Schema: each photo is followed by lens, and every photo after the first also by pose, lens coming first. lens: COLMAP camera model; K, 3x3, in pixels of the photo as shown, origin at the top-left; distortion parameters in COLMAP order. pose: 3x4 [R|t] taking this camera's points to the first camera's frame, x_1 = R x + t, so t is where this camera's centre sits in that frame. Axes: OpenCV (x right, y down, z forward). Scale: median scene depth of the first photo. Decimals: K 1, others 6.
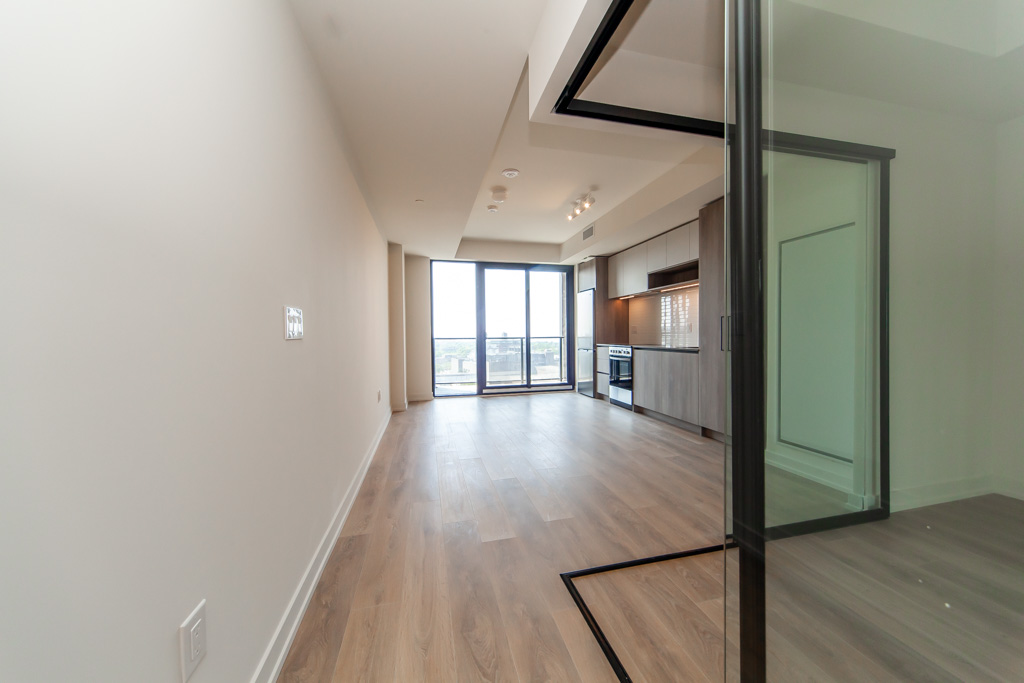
lens RADIAL K [[356.3, 0, 510.7], [0, 356.3, 334.5], [0, 0, 1]] dist [0.000718, -0.000049]
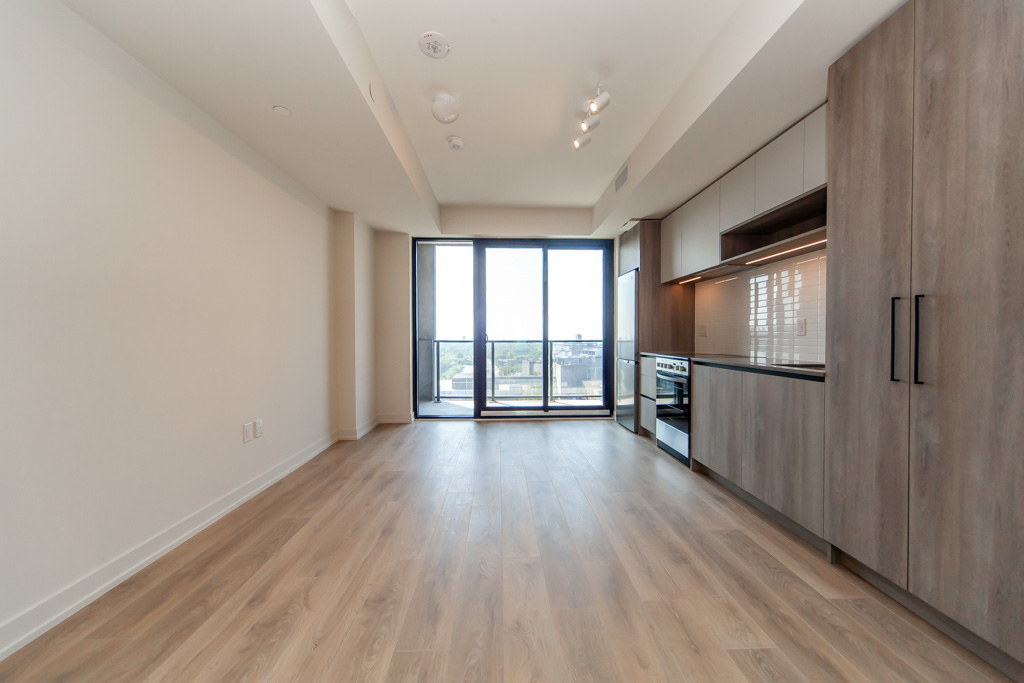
lens RADIAL K [[356.3, 0, 509.2], [0, 356.3, 341.9], [0, 0, 1]] dist [0.000718, -0.000049]
pose [[0.977479, 0.010617, -0.210766, 0.173558], [-0.007593, 0.999856, 0.015152, -0.001570], [0.210897, -0.013210, 0.977419, 0.360251]]
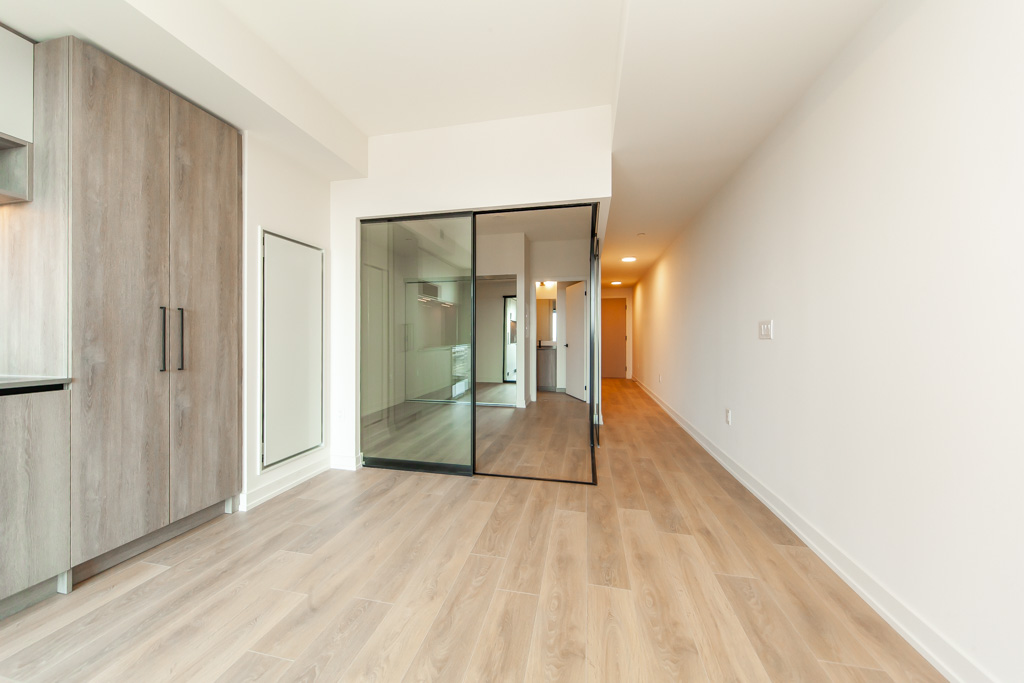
lens RADIAL K [[356.3, 0, 513.9], [0, 356.3, 335.8], [0, 0, 1]] dist [0.000718, -0.000049]
pose [[-0.903074, 0.011680, 0.429327, -0.074925], [0.008702, 0.999923, -0.008899, 0.001270], [-0.429397, -0.004300, -0.903105, 0.881668]]
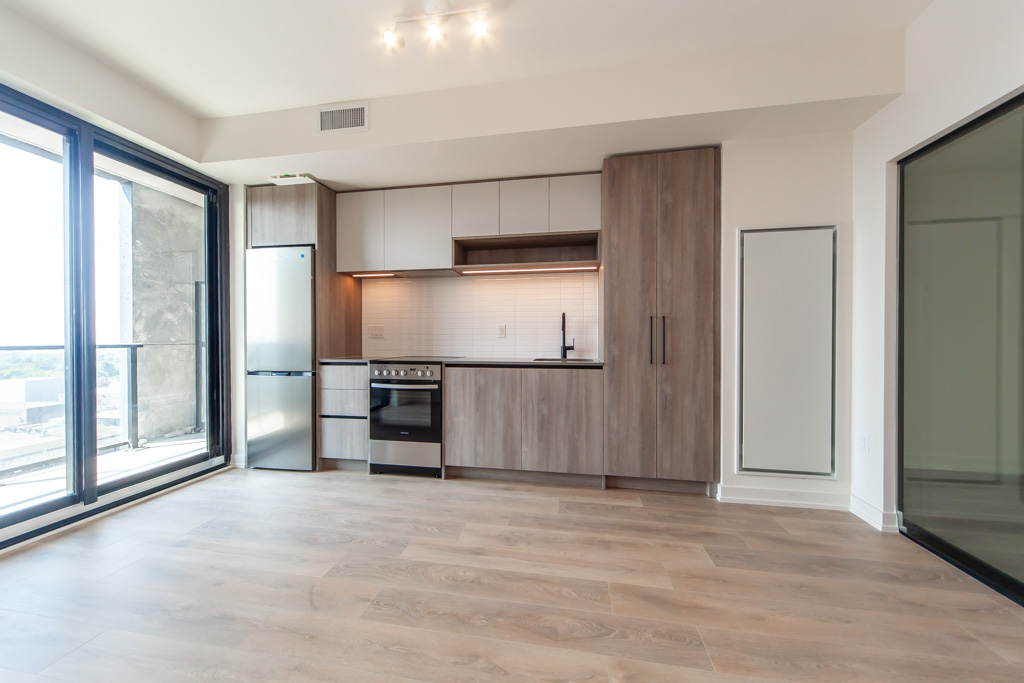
lens RADIAL K [[356.3, 0, 510.0], [0, 356.3, 342.6], [0, 0, 1]] dist [0.000718, -0.000049]
pose [[0.401173, 0.002534, 0.915999, -0.127803], [-0.004594, 0.999989, -0.000755, 0.003227], [-0.915991, -0.003905, 0.401180, 0.684135]]
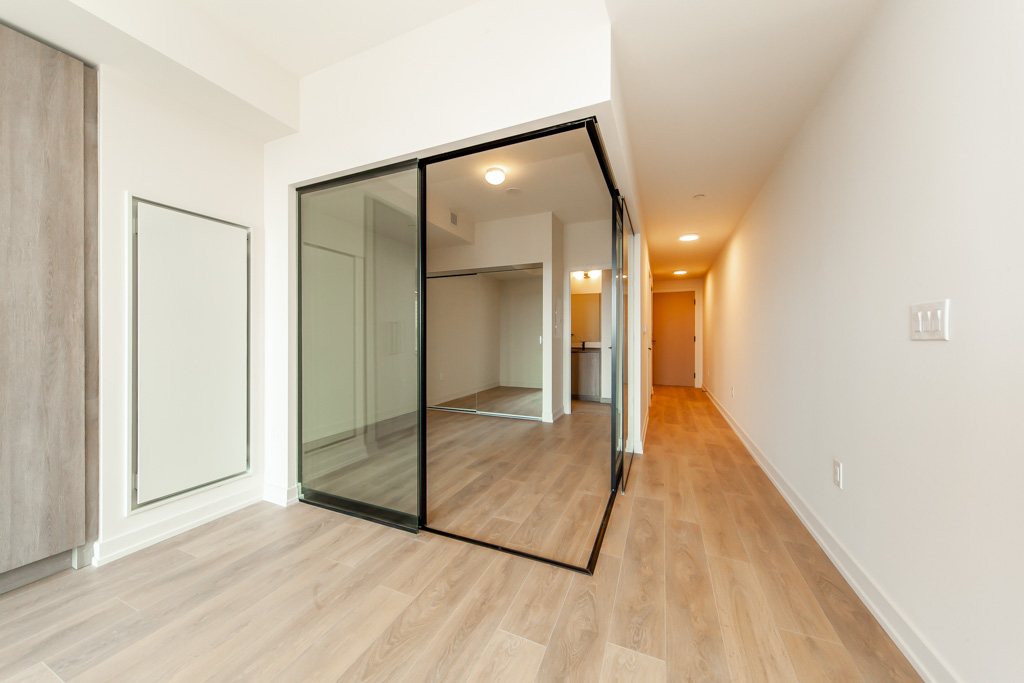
lens RADIAL K [[356.3, 0, 511.4], [0, 356.3, 338.1], [0, 0, 1]] dist [0.000718, -0.000049]
pose [[-0.799906, 0.009138, 0.600055, -0.096918], [0.006979, 0.999958, -0.005925, 0.002088], [-0.600084, -0.000551, -0.799936, 0.651910]]
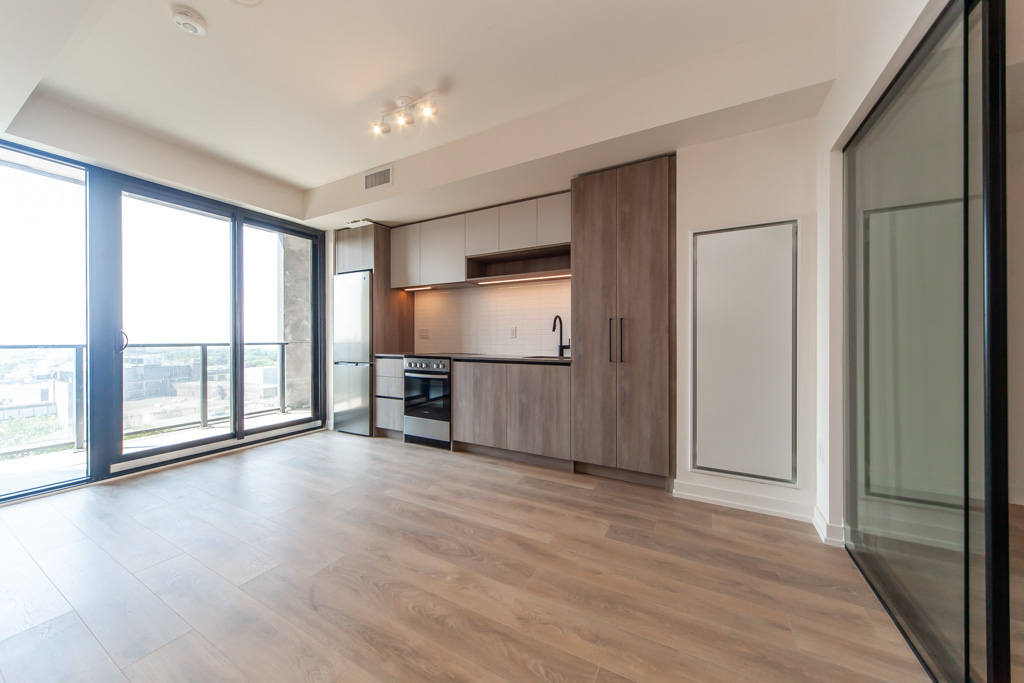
lens RADIAL K [[356.3, 0, 509.9], [0, 356.3, 339.6], [0, 0, 1]] dist [0.000718, -0.000049]
pose [[0.676467, 0.007757, 0.736432, -0.095765], [-0.006767, 0.999968, -0.004317, 0.000984], [-0.736442, -0.002063, 0.676498, 0.445514]]
